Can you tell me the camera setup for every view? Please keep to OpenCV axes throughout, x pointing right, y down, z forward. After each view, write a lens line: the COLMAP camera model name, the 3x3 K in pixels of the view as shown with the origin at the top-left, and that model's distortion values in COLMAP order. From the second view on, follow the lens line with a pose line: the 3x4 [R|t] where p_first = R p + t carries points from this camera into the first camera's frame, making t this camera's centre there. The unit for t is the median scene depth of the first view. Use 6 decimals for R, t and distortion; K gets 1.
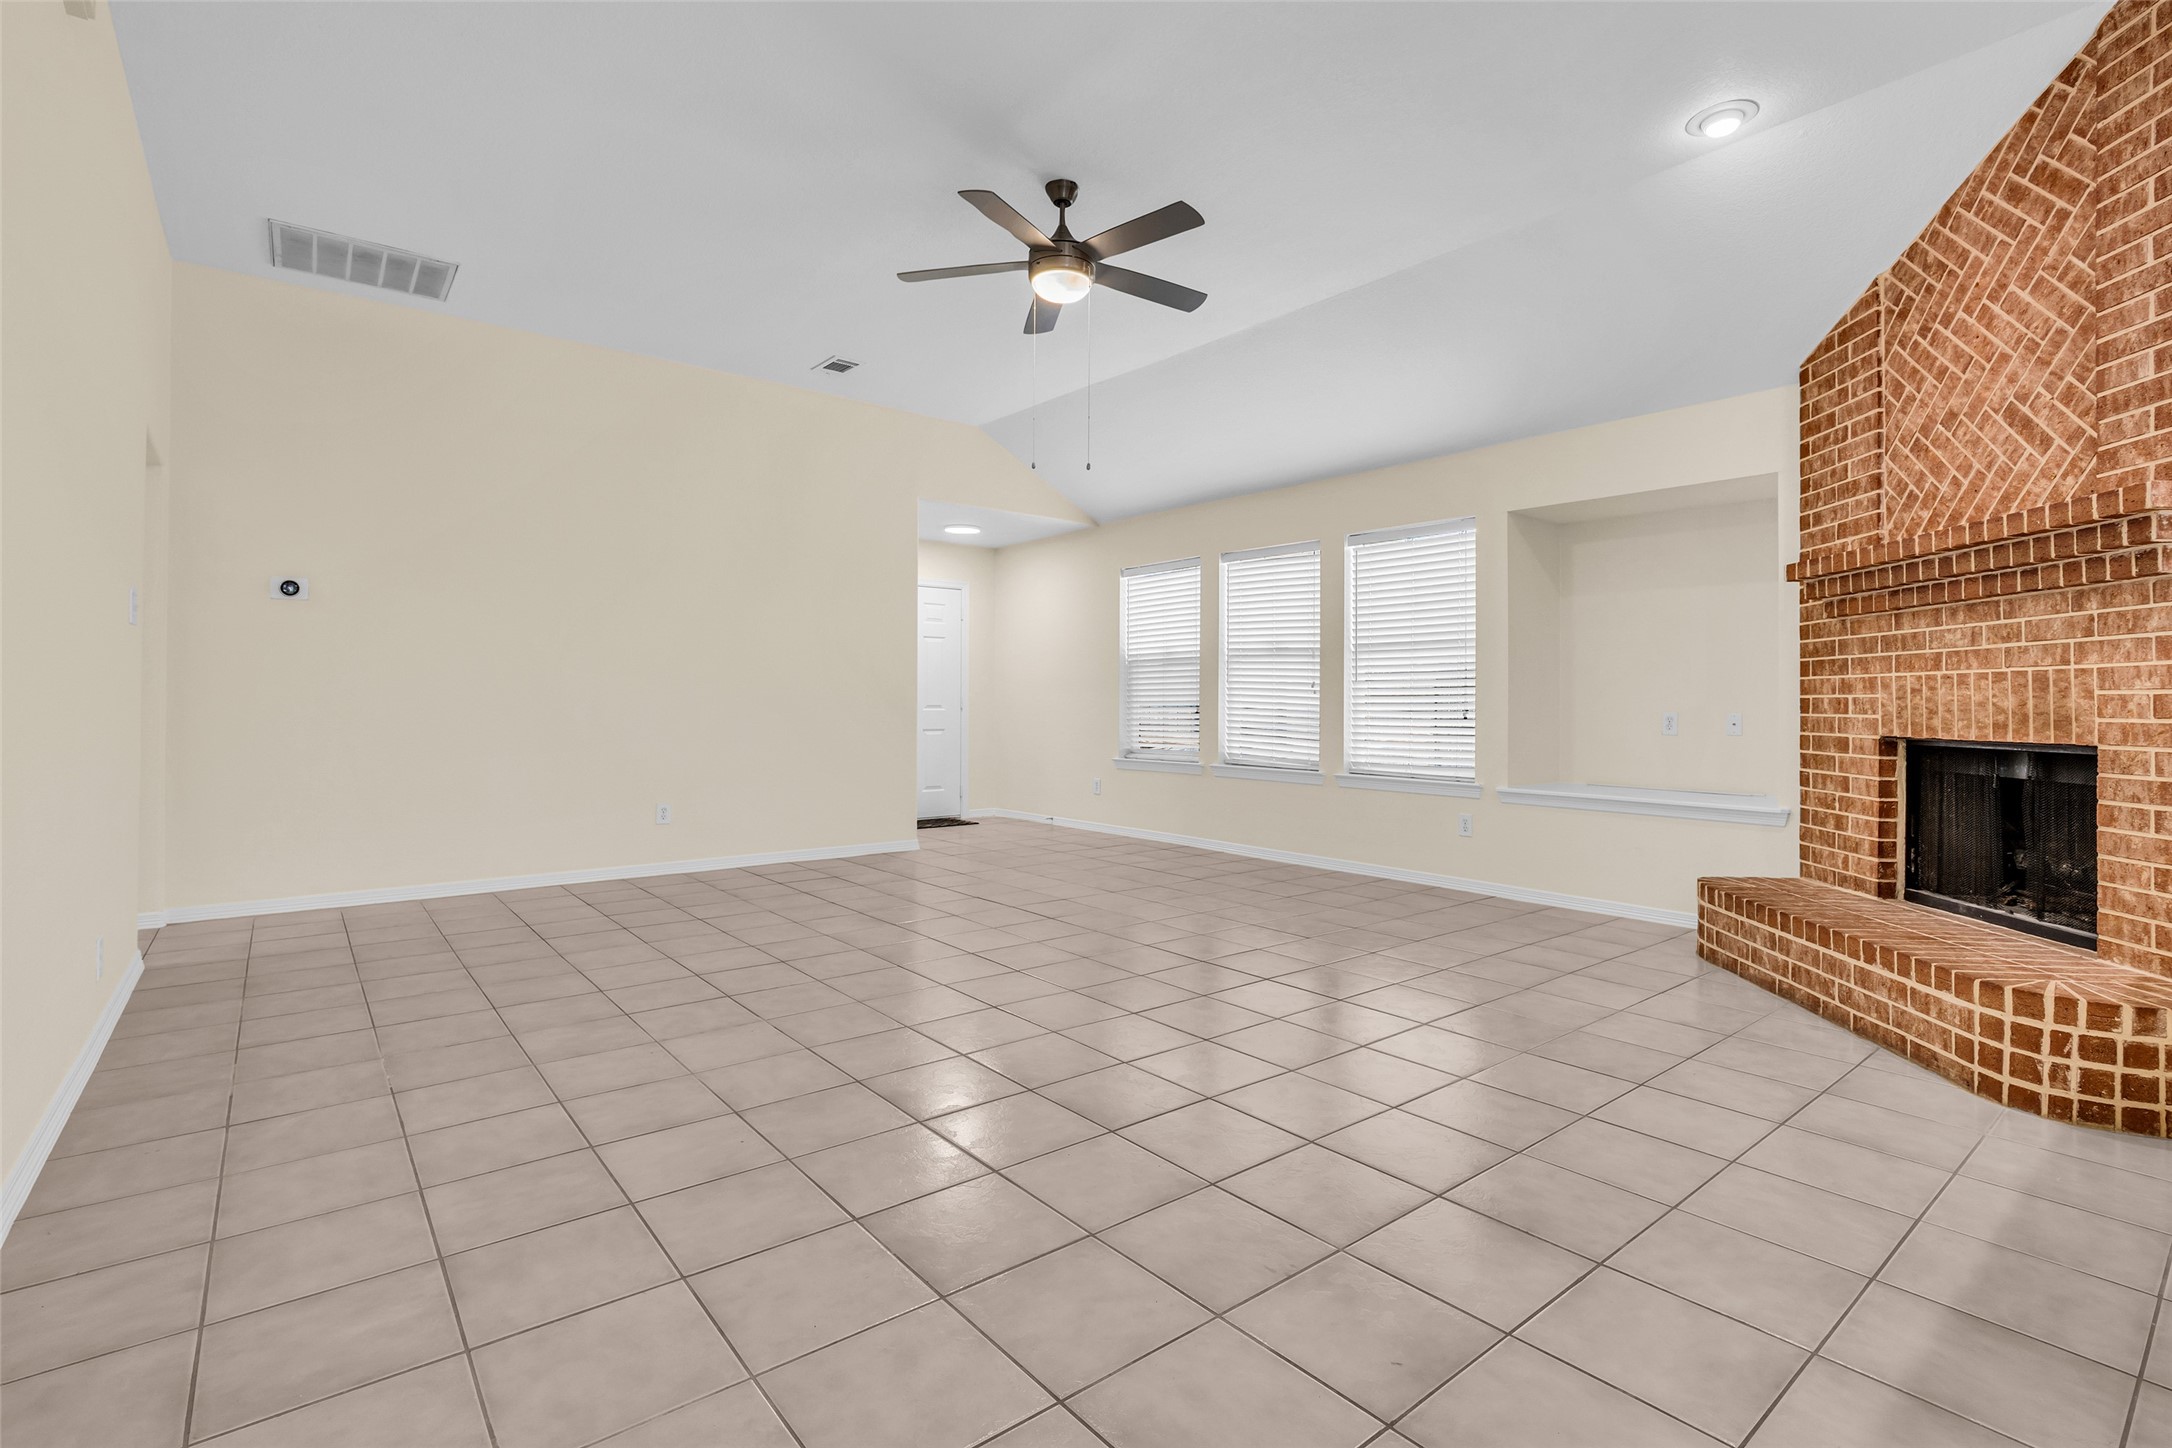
lens RADIAL K [[1002.2, 0, 1088.9], [0, 1002.2, 696.9], [0, 0, 1]] dist [-0.017359, 0.004657]
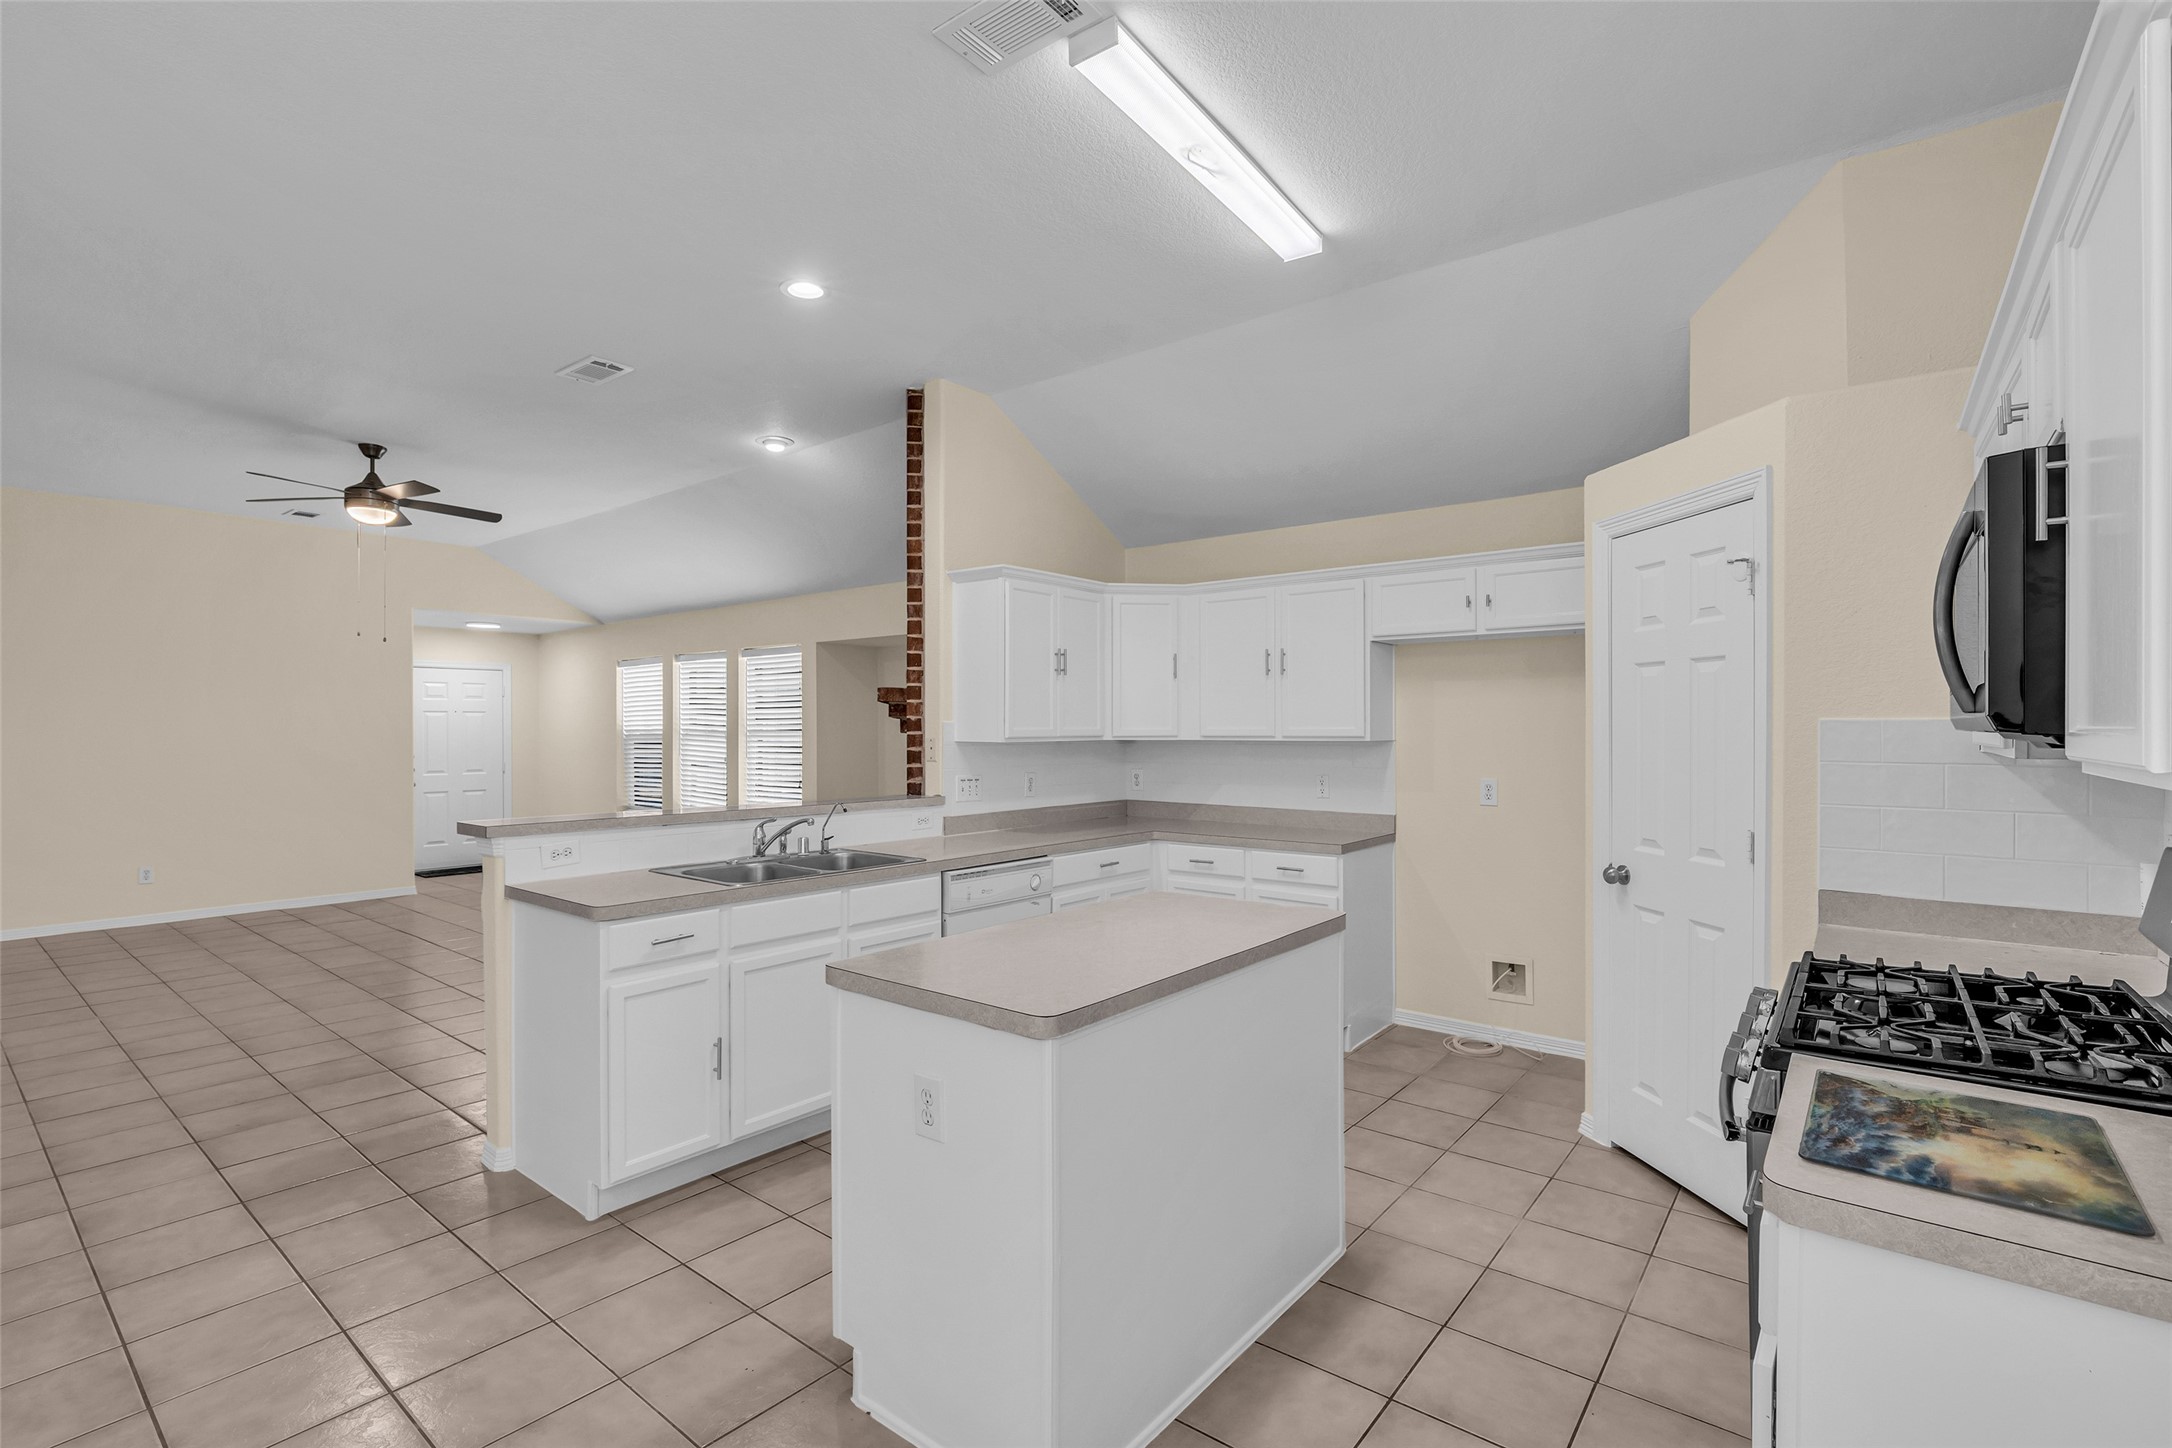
lens RADIAL K [[1002.2, 0, 1082.3], [0, 1002.2, 725.8], [0, 0, 1]] dist [-0.017359, 0.004657]
pose [[0.979325, -0.007996, 0.202136, 0.700583], [0.007390, 0.999966, 0.003755, -0.097009], [-0.202159, -0.002184, 0.979350, -0.650729]]
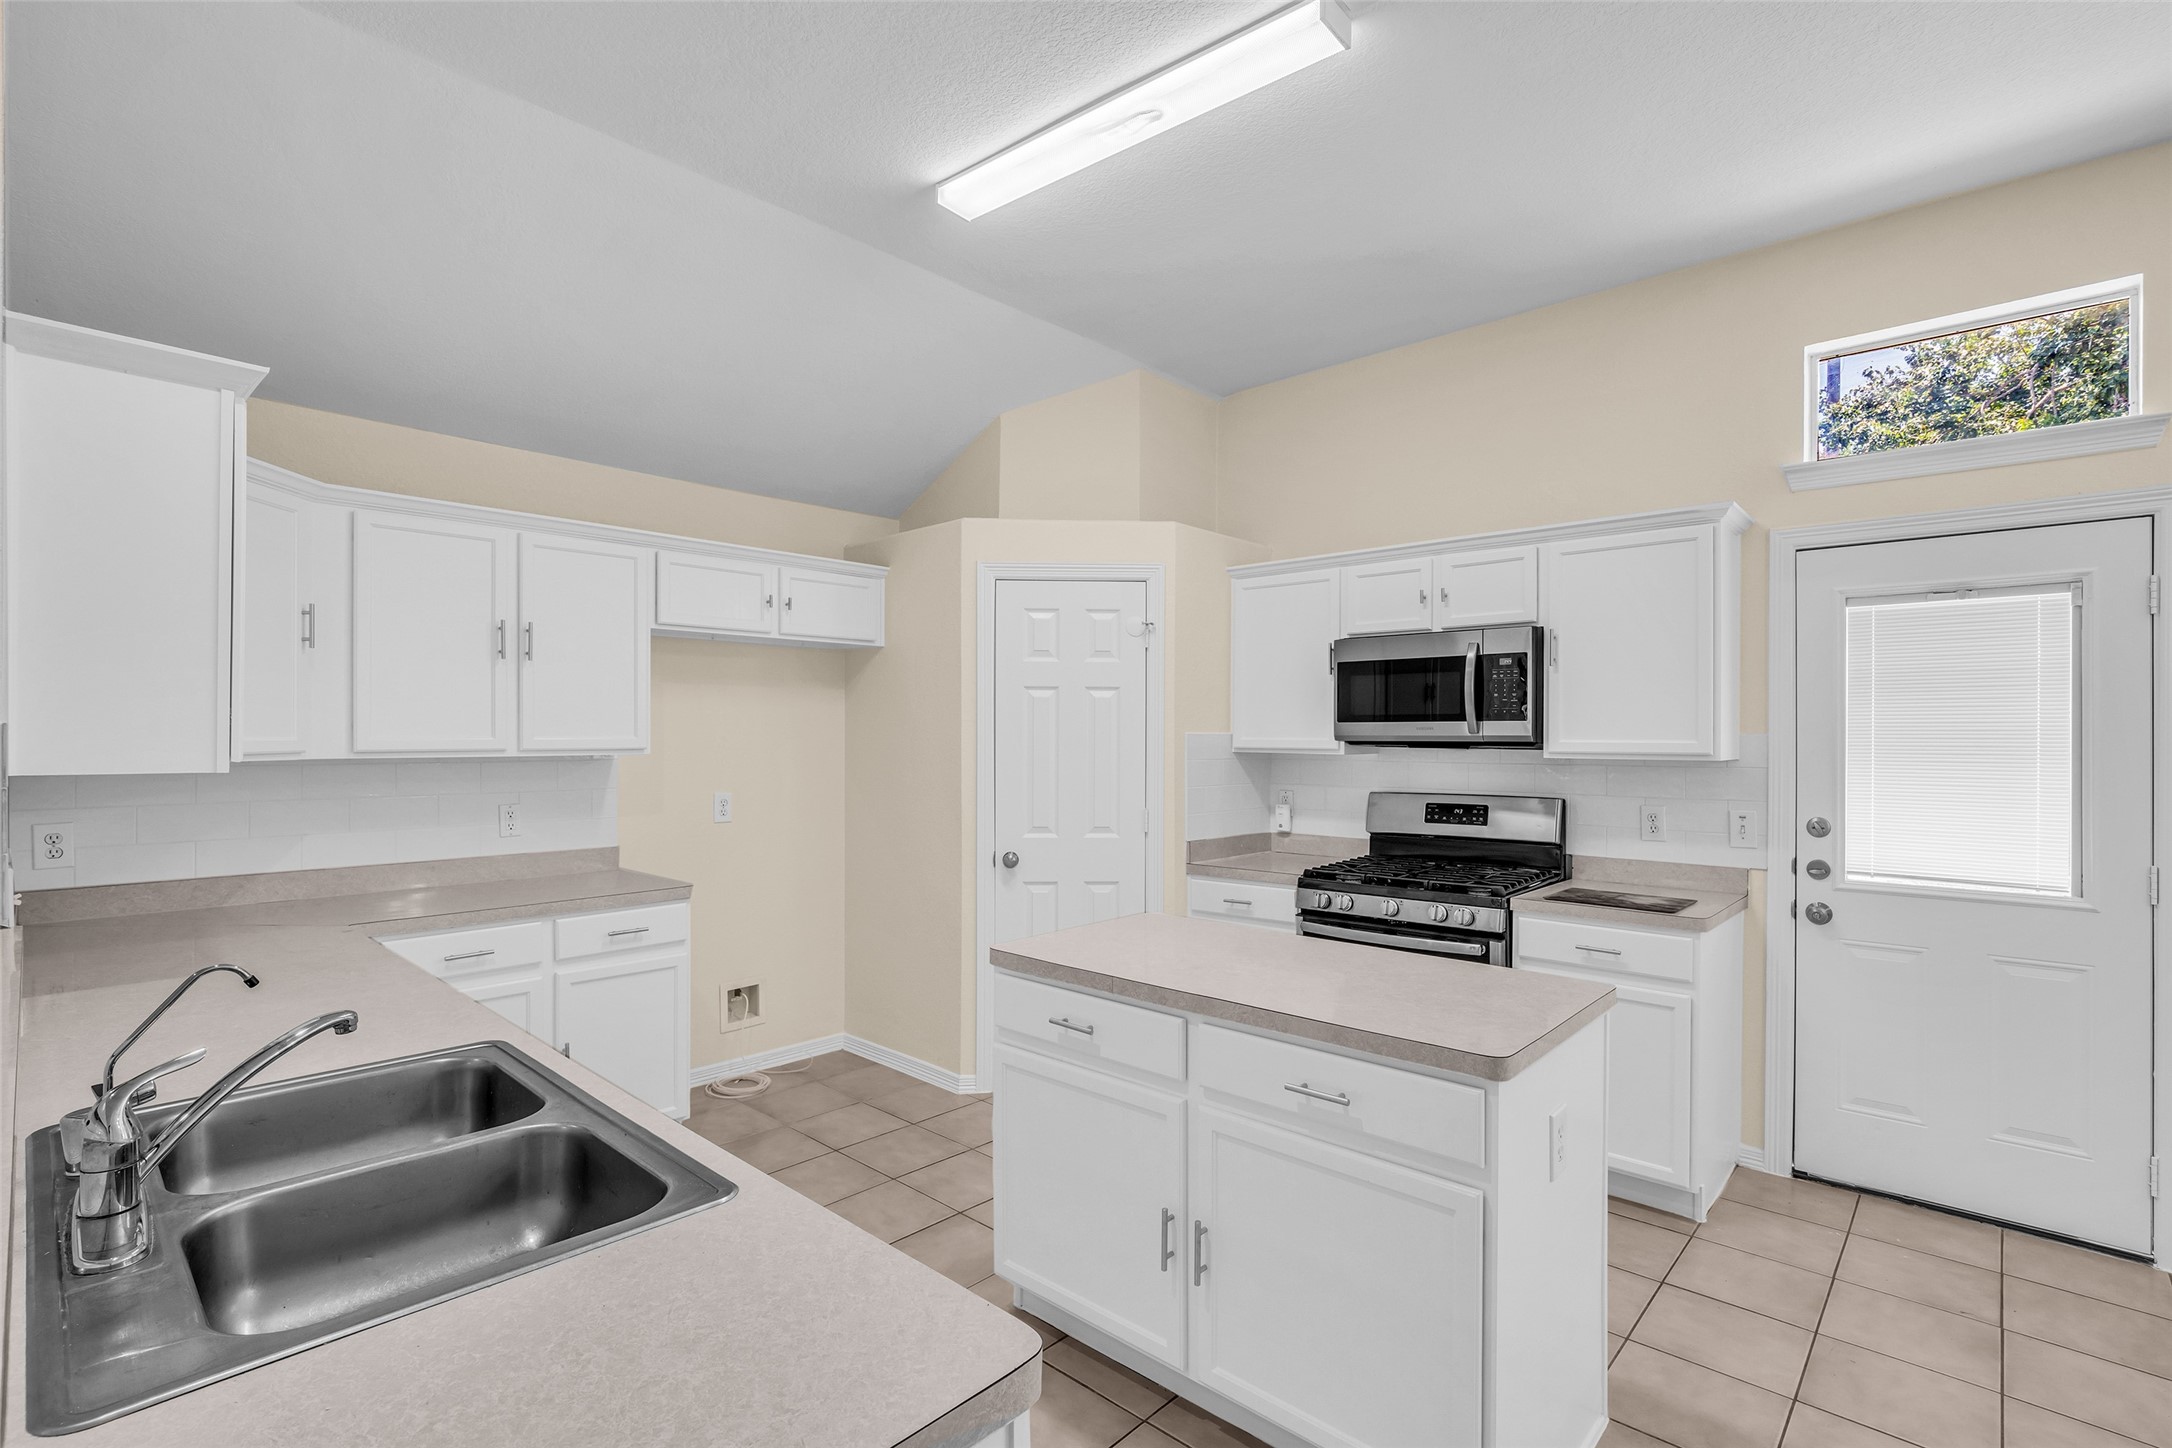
lens RADIAL K [[1002.2, 0, 1090.8], [0, 1002.2, 735.2], [0, 0, 1]] dist [-0.017359, 0.004657]
pose [[-0.138384, -0.007945, 0.990347, 0.284670], [-0.007416, 0.999948, 0.006986, -0.099905], [-0.990351, -0.006378, -0.138435, 0.155868]]
